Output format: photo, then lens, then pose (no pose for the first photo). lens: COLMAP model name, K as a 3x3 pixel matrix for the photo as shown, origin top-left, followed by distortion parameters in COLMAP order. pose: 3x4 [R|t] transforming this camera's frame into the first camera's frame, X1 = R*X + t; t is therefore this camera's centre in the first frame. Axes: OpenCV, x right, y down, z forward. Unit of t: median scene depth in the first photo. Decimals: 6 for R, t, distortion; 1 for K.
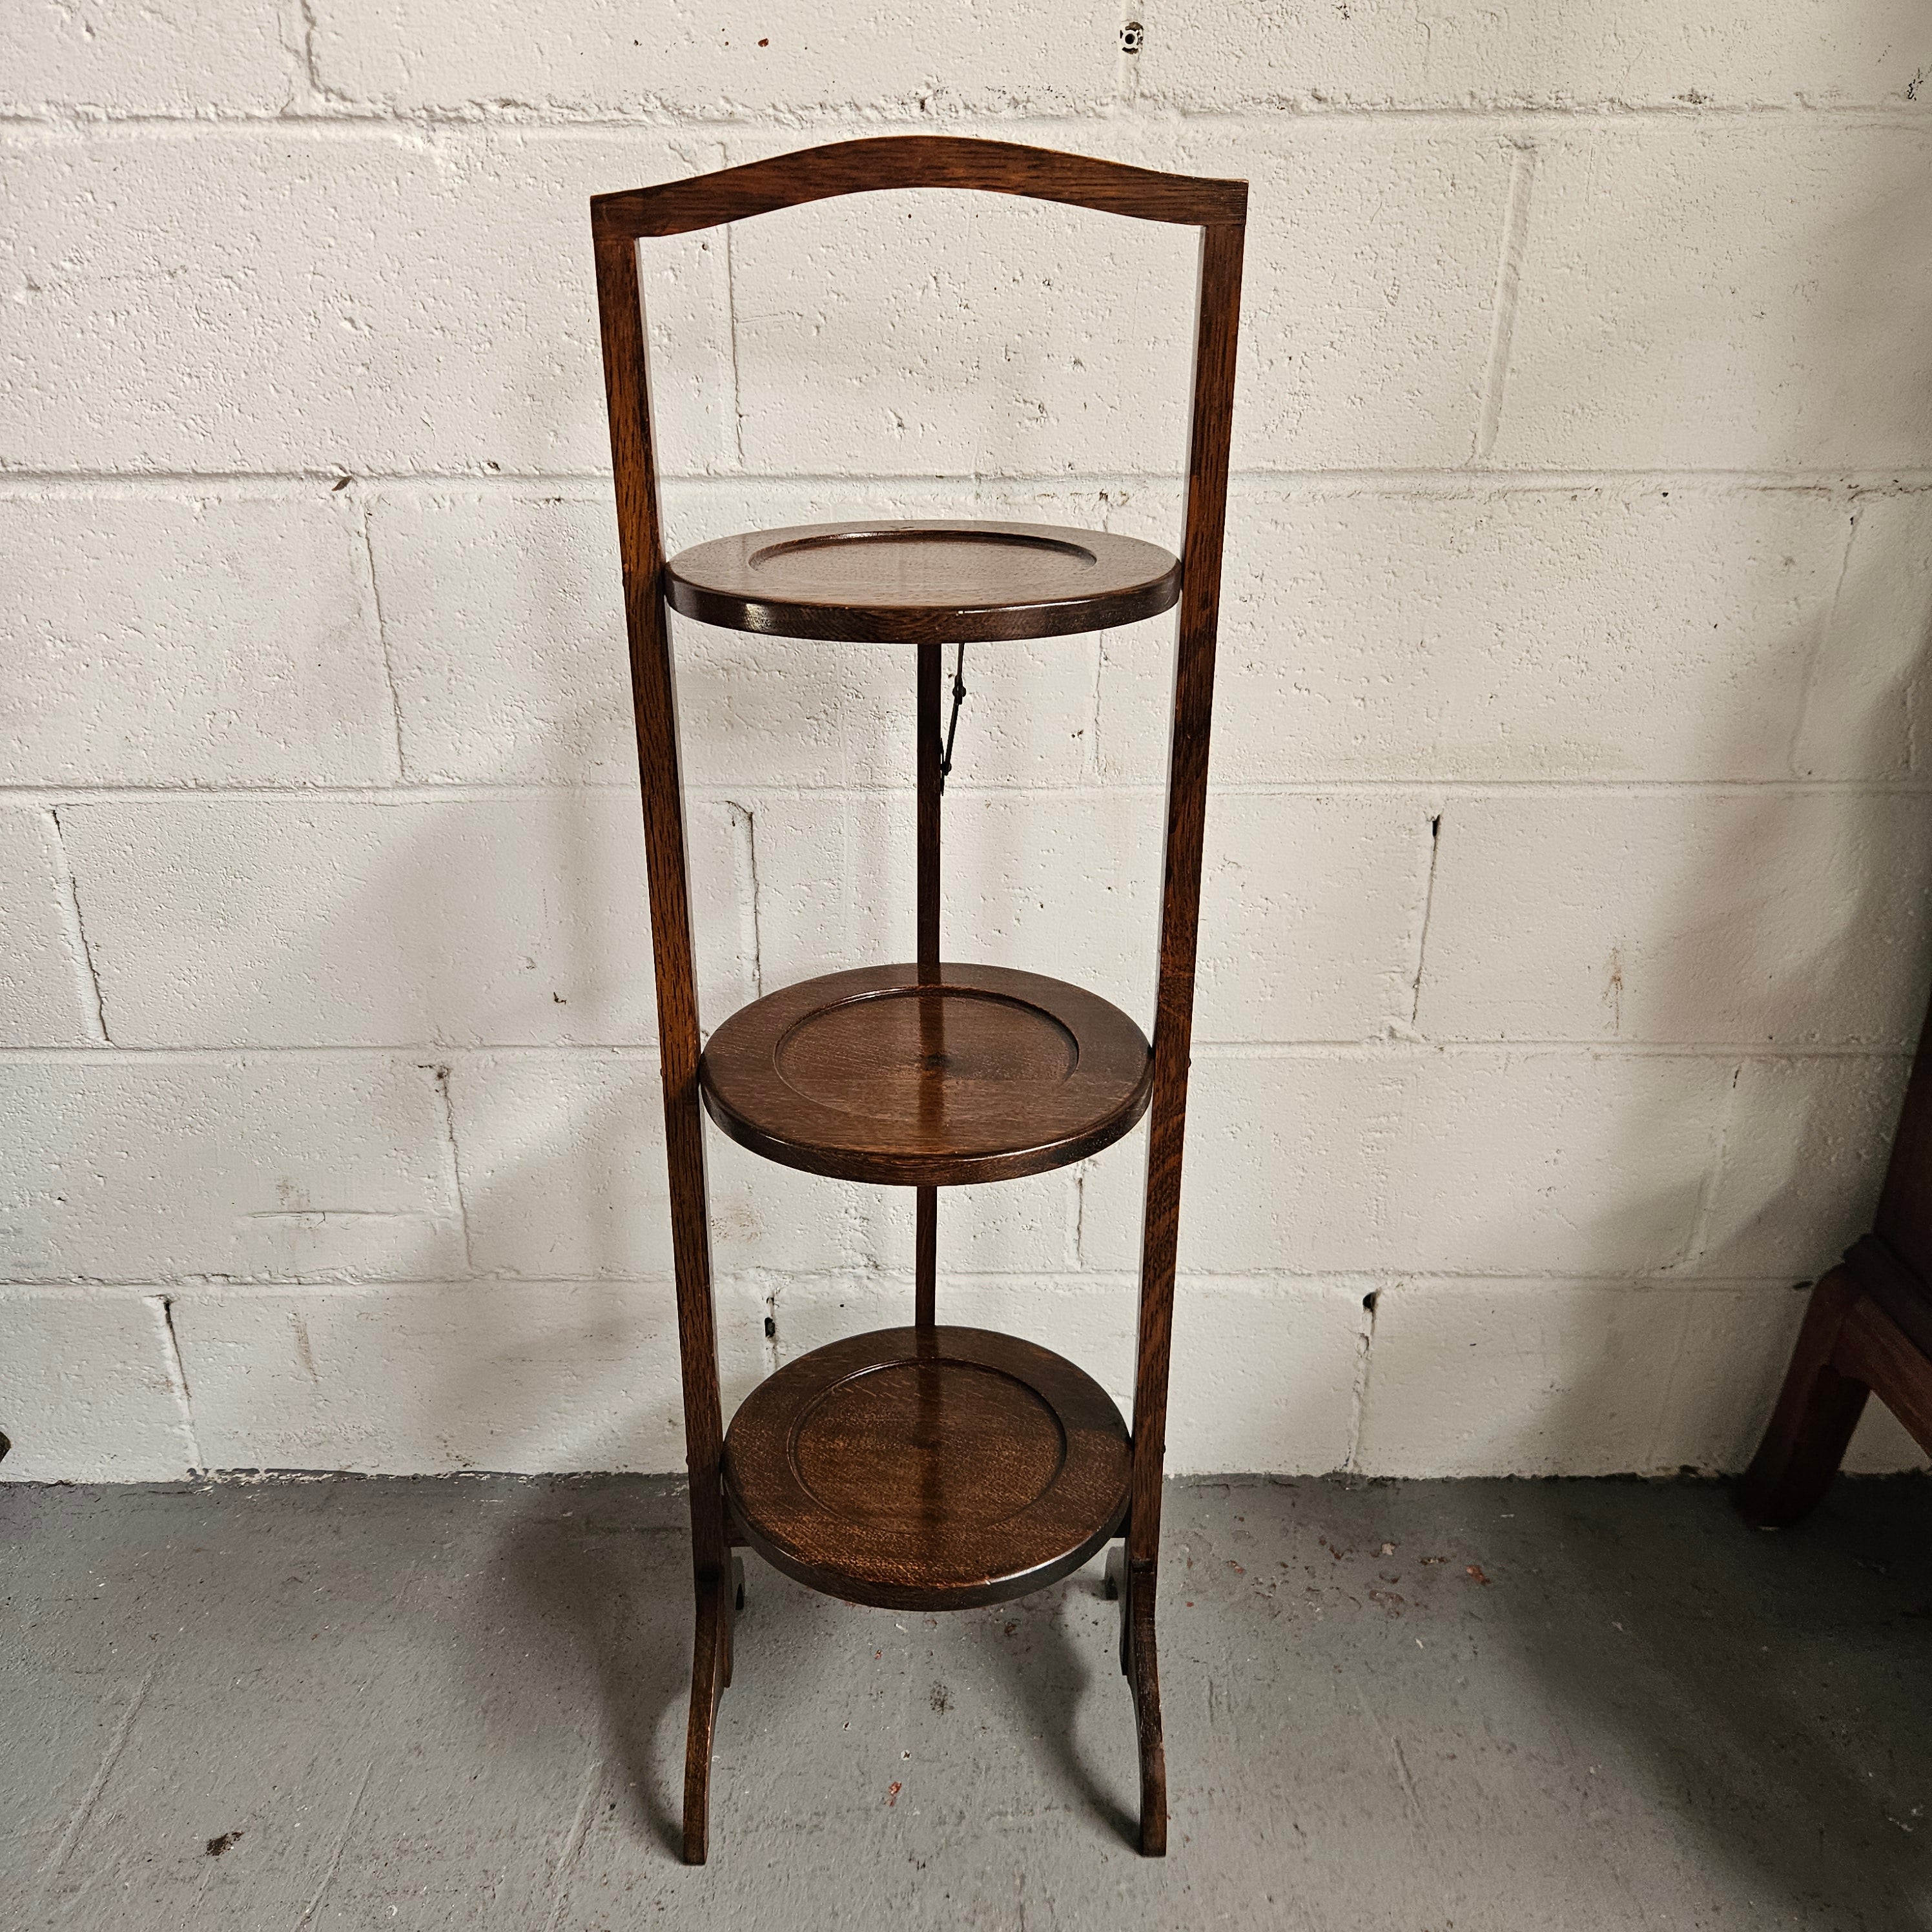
lens RADIAL K [[1752.3, 0, 939.8], [0, 1752.3, 949.2], [0, 0, 1]] dist [0.026515, 0.000000]
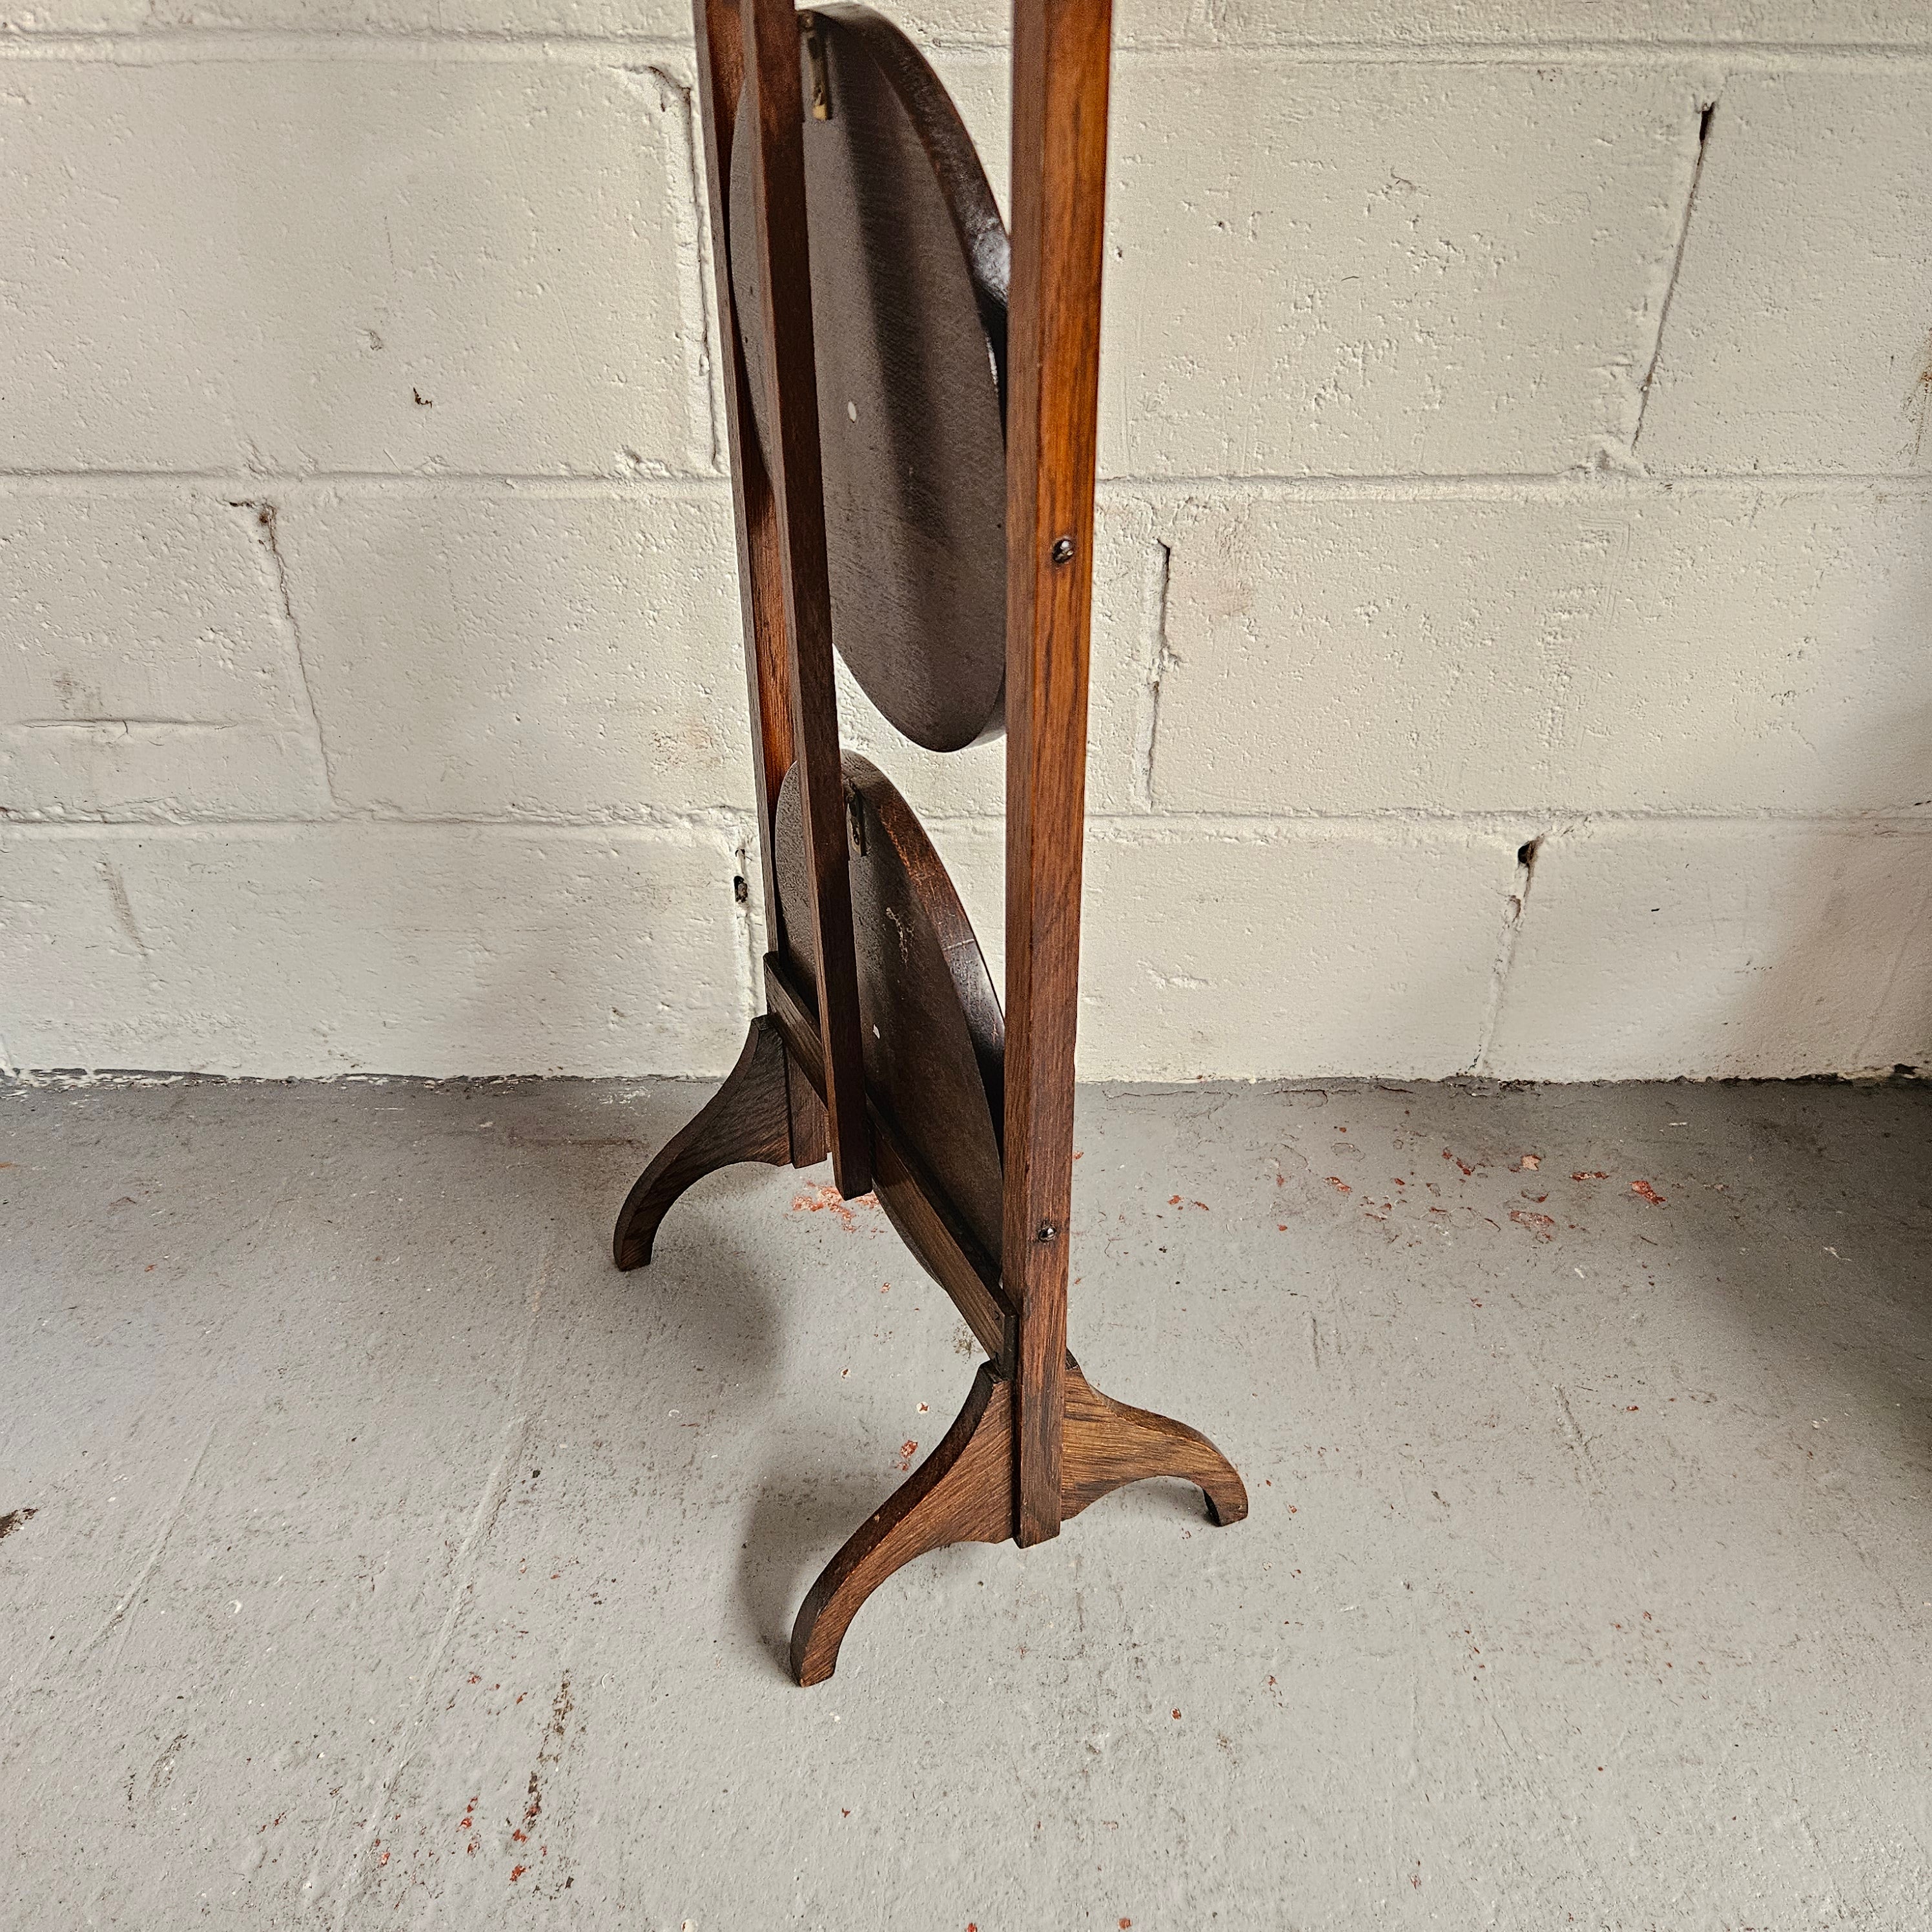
lens RADIAL K [[1741.6, 0, 971.2], [0, 1741.6, 959.9], [0, 0, 1]] dist [0.040908, -0.026043]
pose [[0.999771, 0.001501, 0.021337, -0.014532], [-0.005225, 0.984454, 0.175563, 0.131025], [-0.020742, -0.175635, 0.984237, 0.285459]]
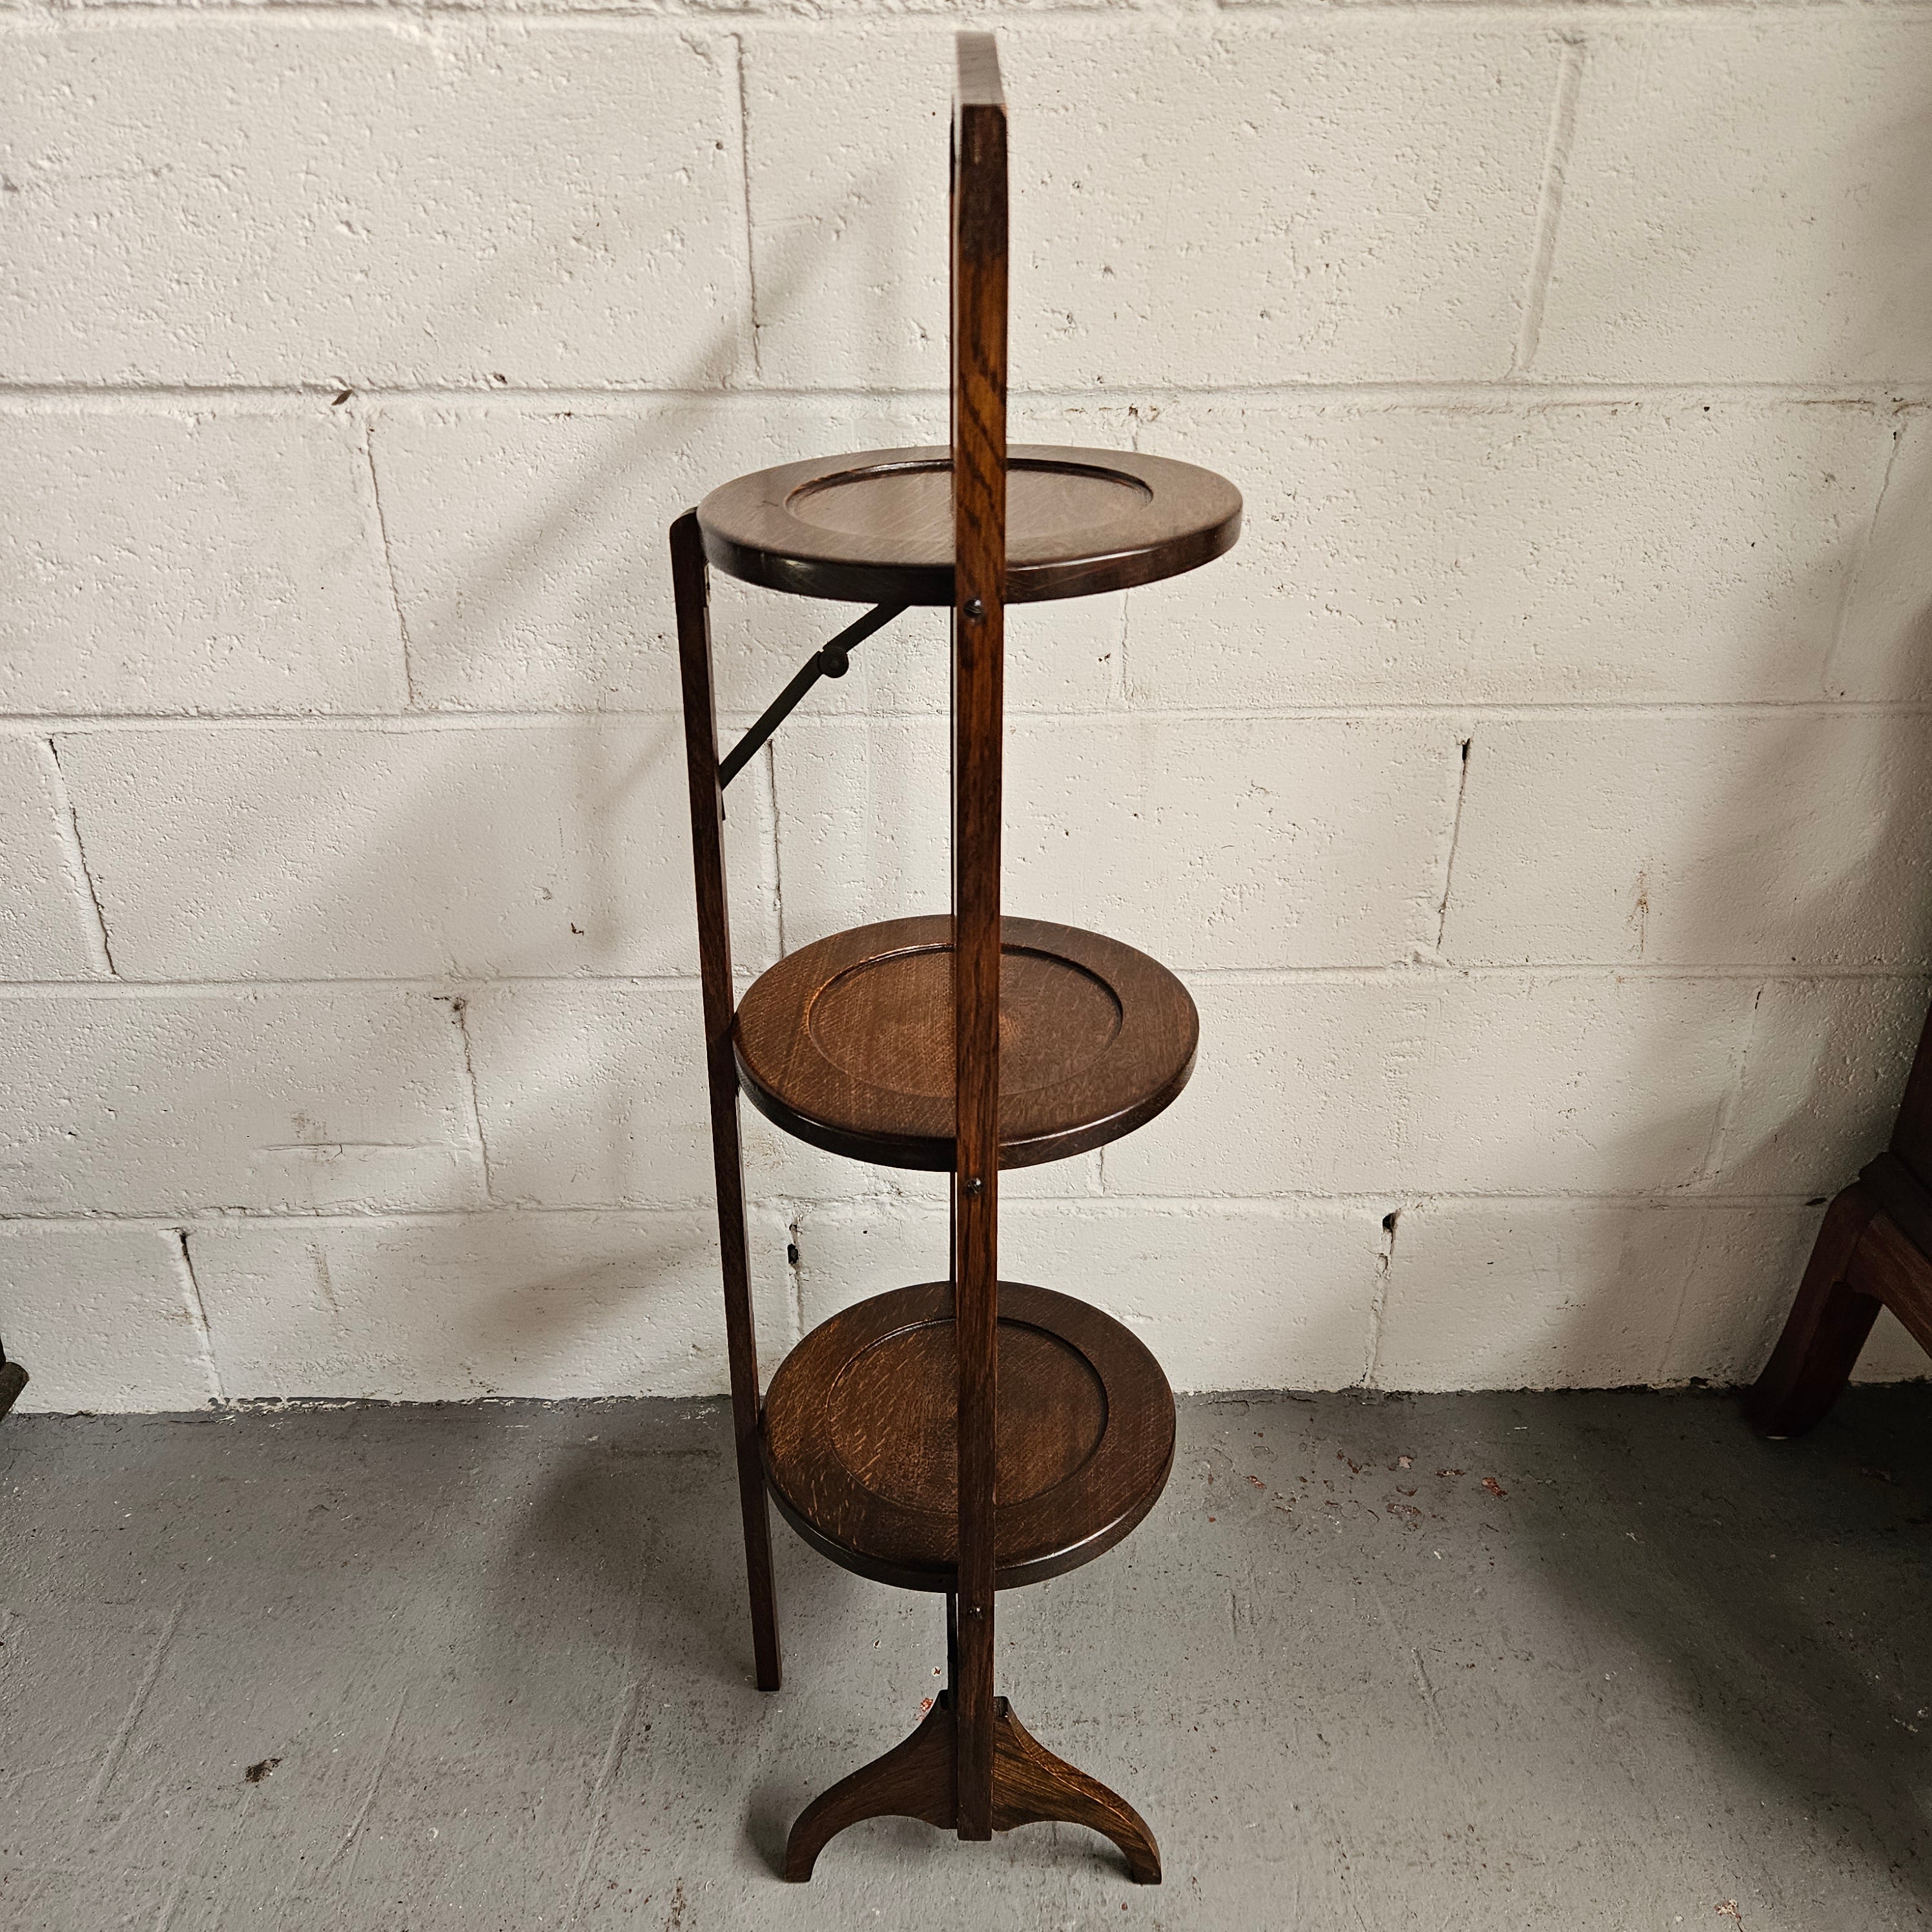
lens RADIAL K [[1741.6, 0, 968.5], [0, 1741.6, 959.7], [0, 0, 1]] dist [0.040908, -0.026043]
pose [[0.999748, -0.006954, 0.021324, -0.019222], [0.005611, 0.998035, 0.062409, -0.015334], [-0.021716, -0.062273, 0.997823, 0.017462]]
